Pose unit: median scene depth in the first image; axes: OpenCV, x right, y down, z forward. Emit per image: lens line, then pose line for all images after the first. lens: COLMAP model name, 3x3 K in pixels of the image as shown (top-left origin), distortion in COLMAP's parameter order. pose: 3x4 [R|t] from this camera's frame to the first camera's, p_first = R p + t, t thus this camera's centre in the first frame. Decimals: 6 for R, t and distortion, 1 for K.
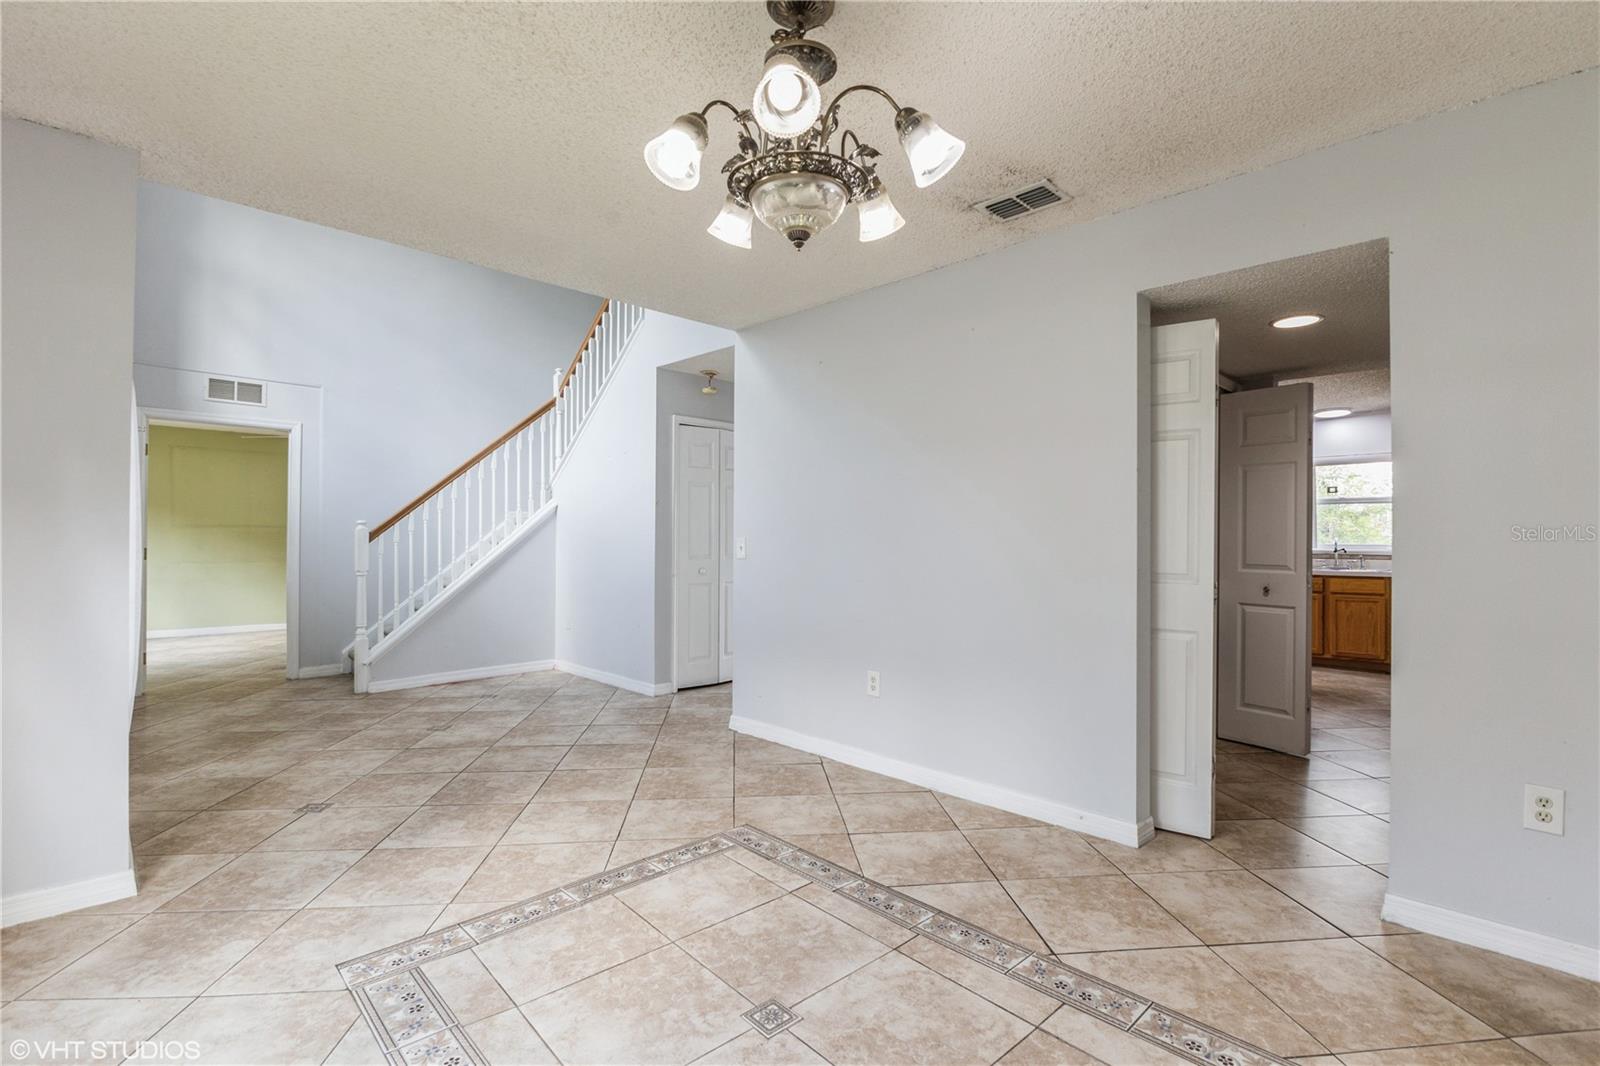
lens RADIAL K [[725.4, 0, 800.0], [0, 725.4, 533.0], [0, 0, 1]] dist [-0.018327, 0.000085]
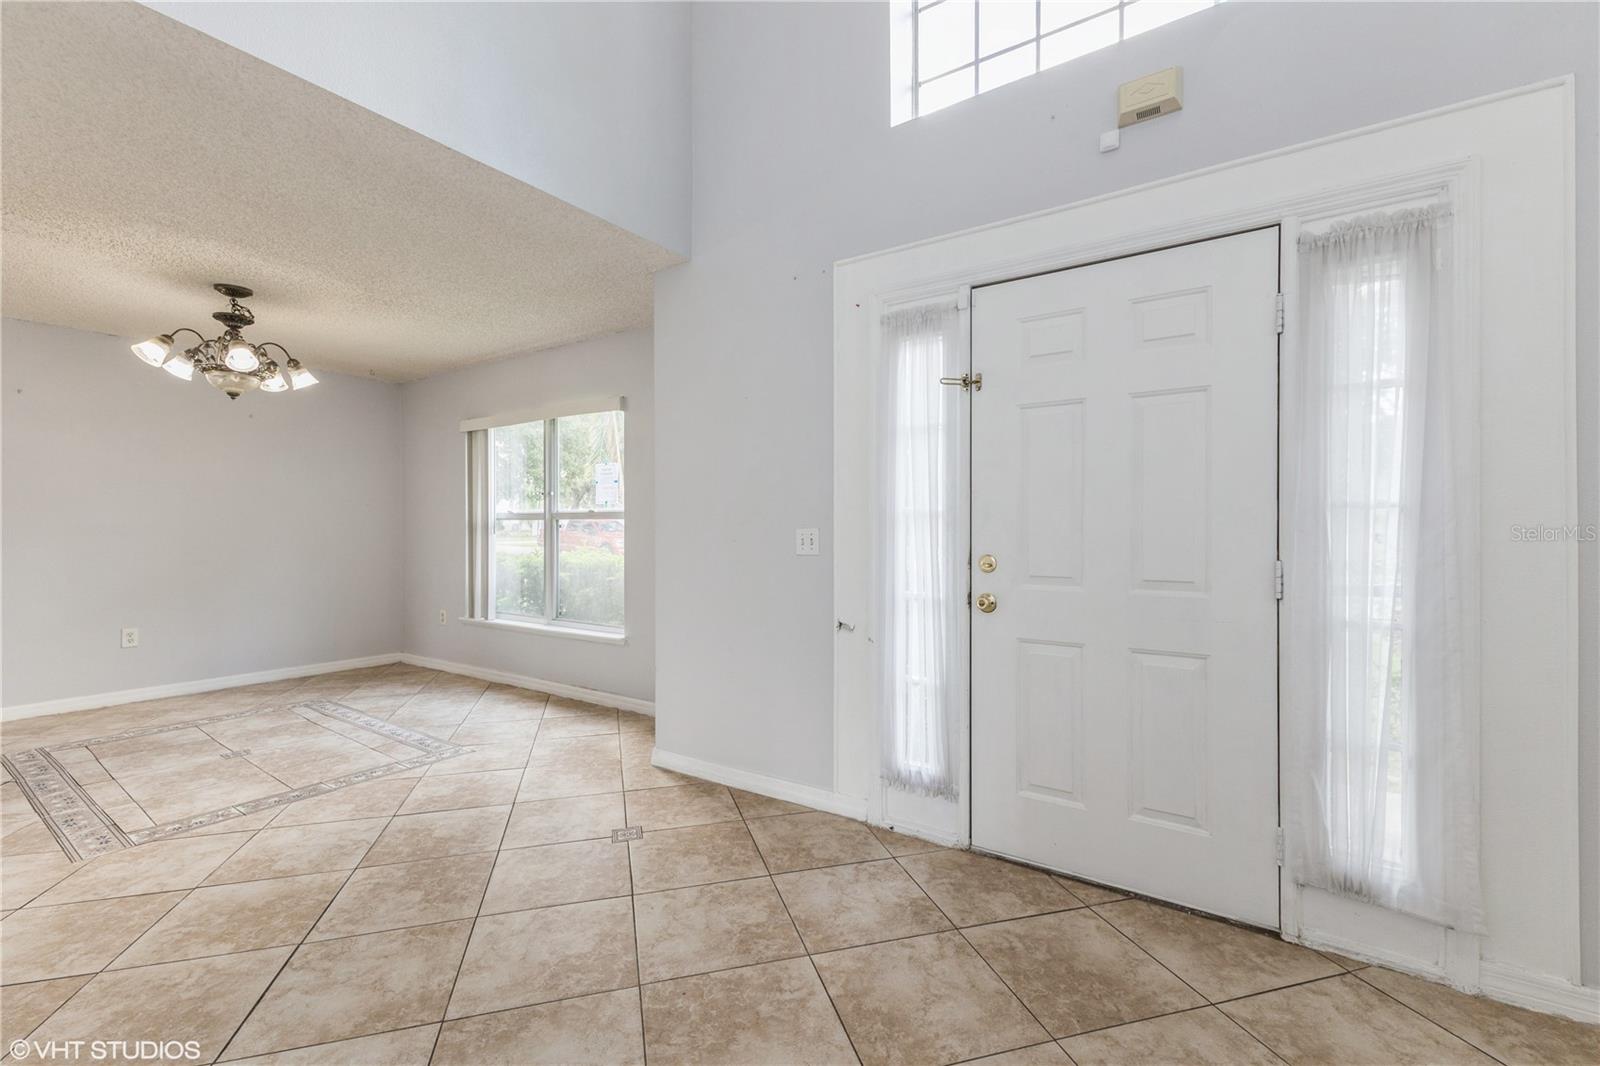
lens RADIAL K [[688.1, 0, 800.0], [0, 688.1, 533.0], [0, 0, 1]] dist [0.016531, -0.006623]
pose [[-0.982516, -0.003178, -0.186151, -0.827243], [-0.002047, 0.999978, -0.006266, 0.020042], [0.186167, -0.005775, -0.982501, 2.136805]]
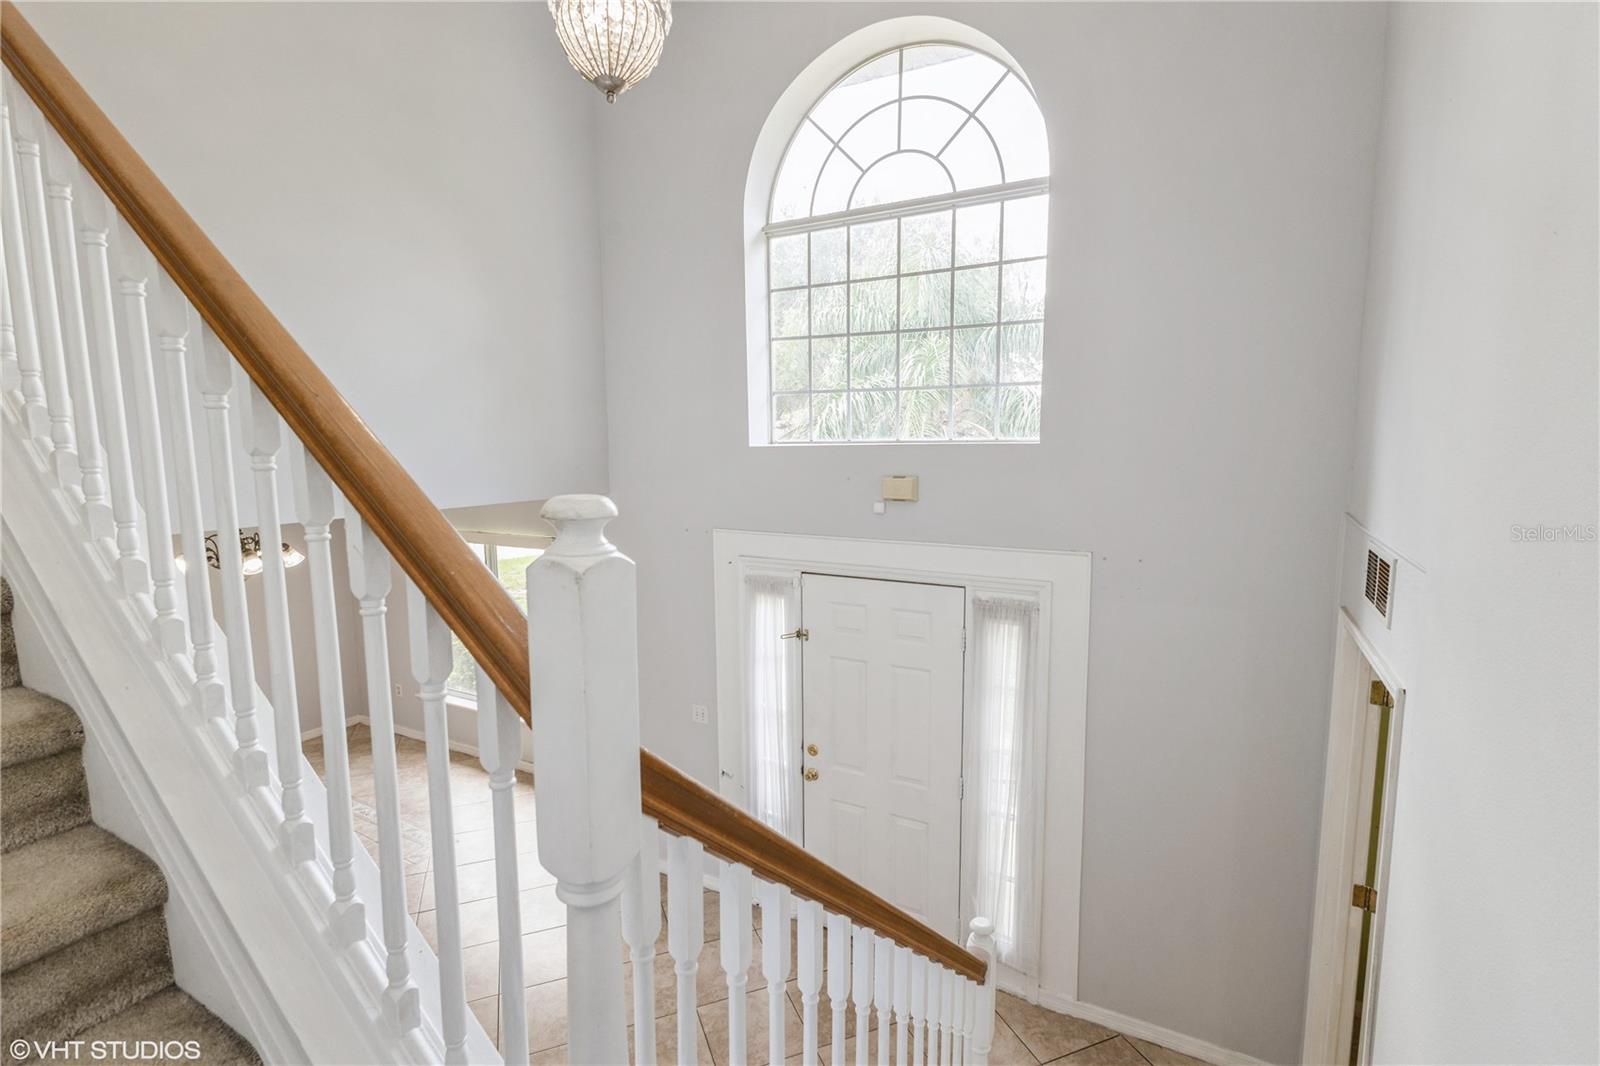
lens RADIAL K [[744.5, 0, 800.0], [0, 744.5, 533.0], [0, 0, 1]] dist [0.000215, -0.000065]
pose [[-0.961793, 0.038177, -0.271101, -0.815833], [0.007931, 0.993699, 0.111796, -0.564466], [0.273661, 0.105375, -0.956036, 2.704363]]
